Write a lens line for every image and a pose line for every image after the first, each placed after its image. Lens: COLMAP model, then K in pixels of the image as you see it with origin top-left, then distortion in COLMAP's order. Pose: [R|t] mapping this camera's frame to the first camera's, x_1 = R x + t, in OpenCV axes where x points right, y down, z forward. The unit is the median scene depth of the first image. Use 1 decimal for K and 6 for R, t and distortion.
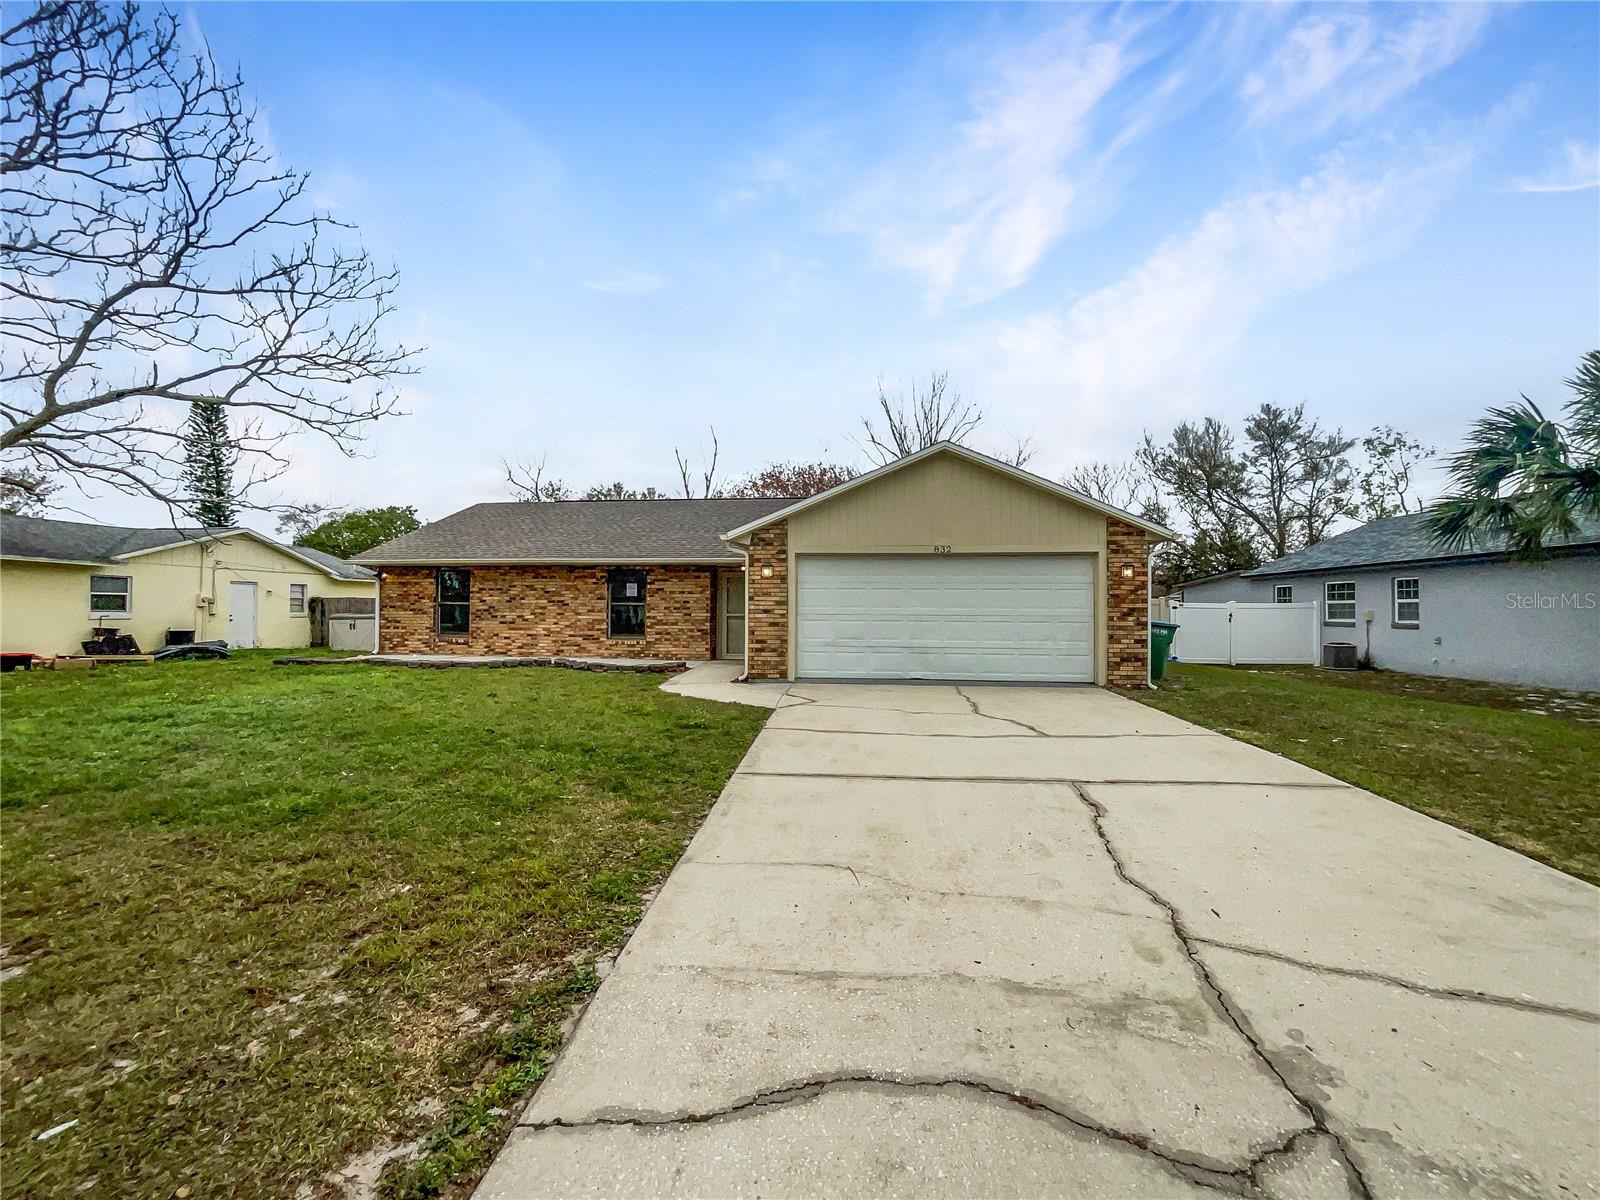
lens RADIAL K [[682.1, 0, 802.4], [0, 682.1, 598.8], [0, 0, 1]] dist [-0.011287, 0.000618]
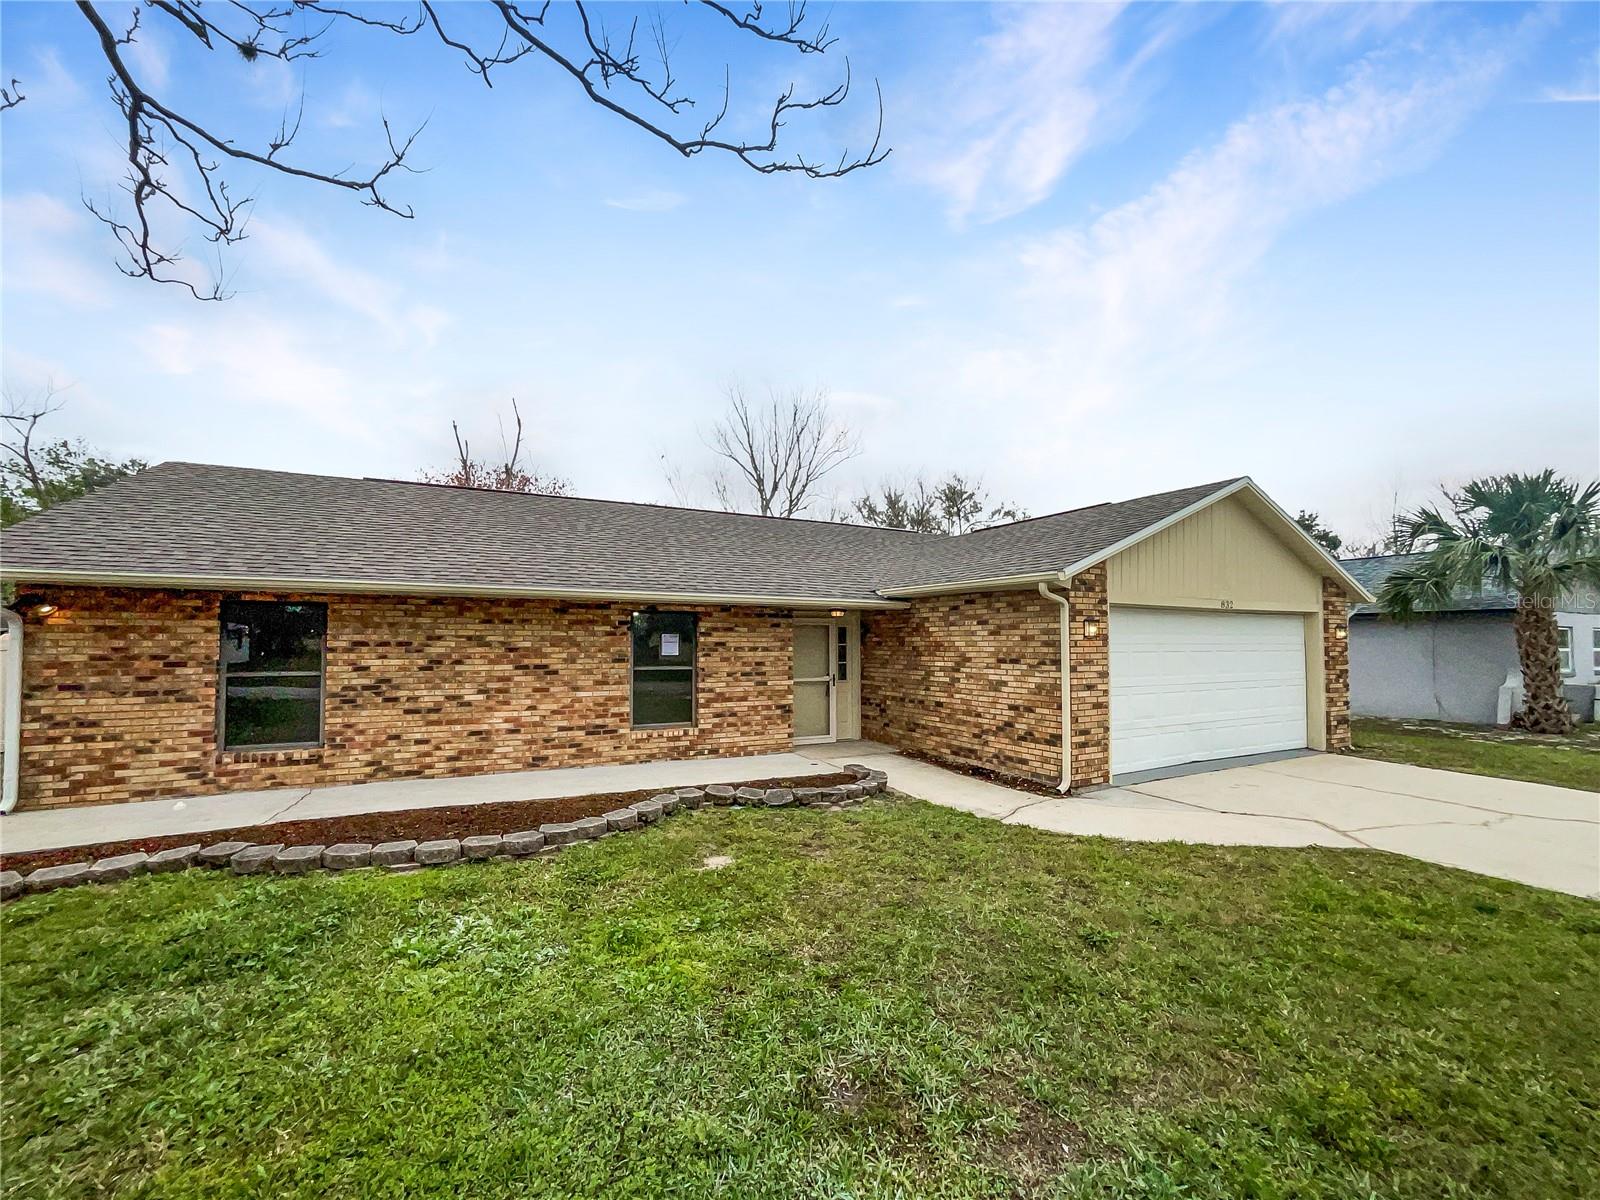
lens RADIAL K [[682.1, 0, 800.8], [0, 682.1, 606.8], [0, 0, 1]] dist [-0.011287, 0.000618]
pose [[0.822862, 0.025716, 0.567659, -0.499819], [-0.007219, 0.999368, -0.034810, -0.026814], [-0.568196, 0.024546, 0.822527, 0.438642]]
